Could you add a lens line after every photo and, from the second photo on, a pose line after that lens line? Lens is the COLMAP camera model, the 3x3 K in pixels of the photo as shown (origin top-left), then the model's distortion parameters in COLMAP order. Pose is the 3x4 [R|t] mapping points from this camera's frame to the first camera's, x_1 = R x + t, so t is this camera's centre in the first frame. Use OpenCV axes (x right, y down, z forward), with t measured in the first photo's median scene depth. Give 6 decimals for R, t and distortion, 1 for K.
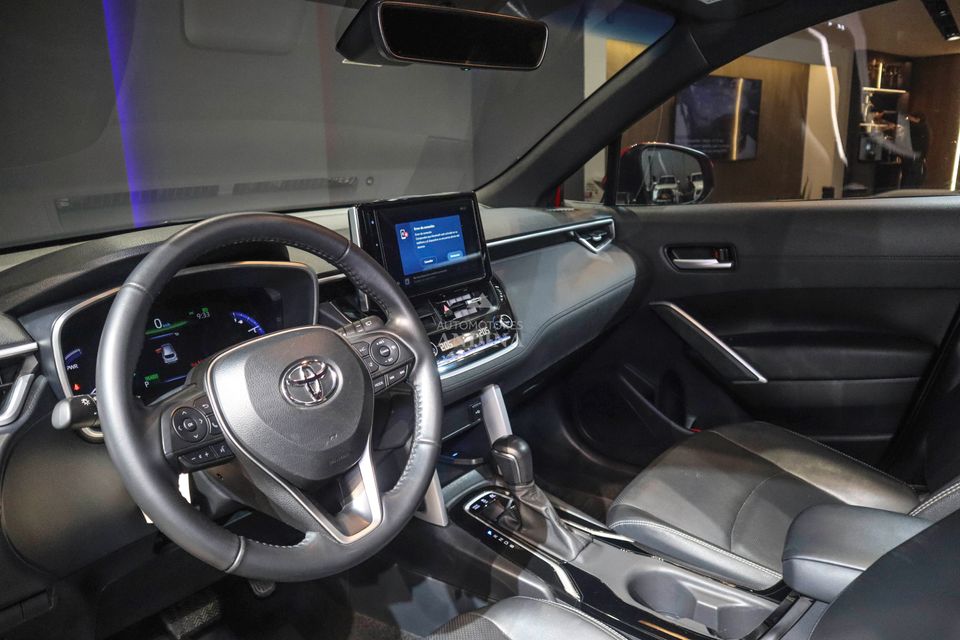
lens RADIAL K [[671.2, 0, 480.0], [0, 671.2, 320.0], [0, 0, 1]] dist [-0.094204, 0.000894]
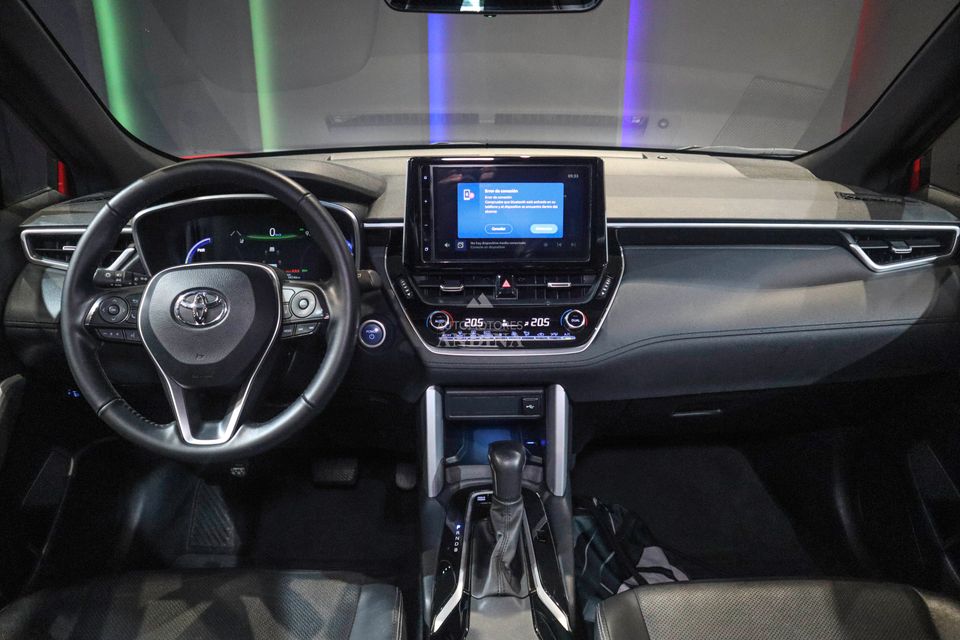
lens RADIAL K [[680.6, 0, 480.0], [0, 680.6, 320.0], [0, 0, 1]] dist [-0.107319, 0.070502]
pose [[0.634637, 0.301872, -0.711414, 0.606331], [-0.212744, 0.953229, 0.214697, -0.164066], [0.742951, 0.015095, 0.669175, 0.373342]]
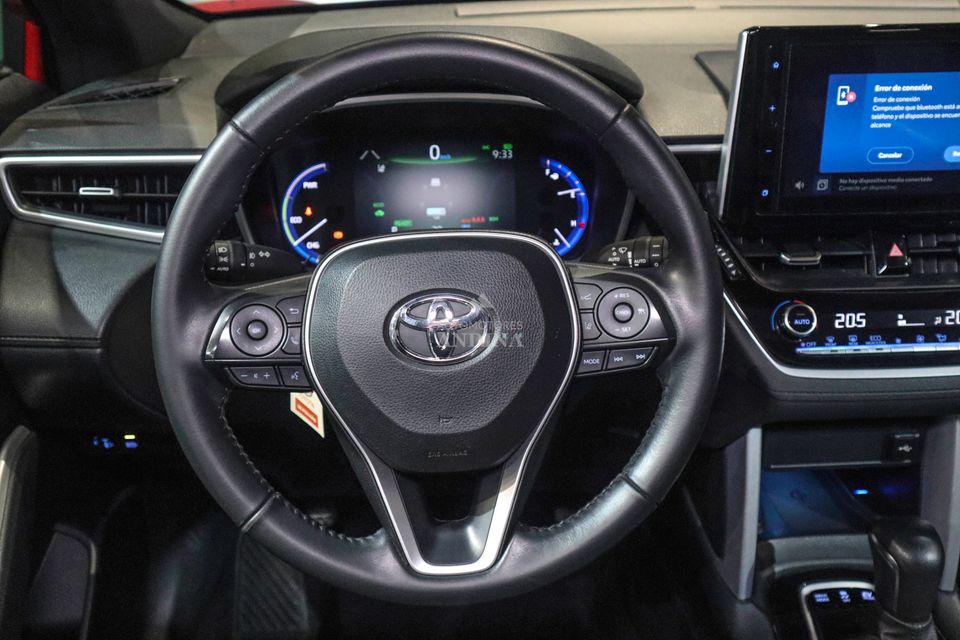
lens RADIAL K [[894.8, 0, 480.0], [0, 894.8, 320.0], [0, 0, 1]] dist [-0.006901, 0.016202]
pose [[0.670346, 0.373863, -0.640986, 0.205195], [-0.208562, 0.923910, 0.320767, -0.127359], [0.712136, -0.081340, 0.697313, 0.283730]]
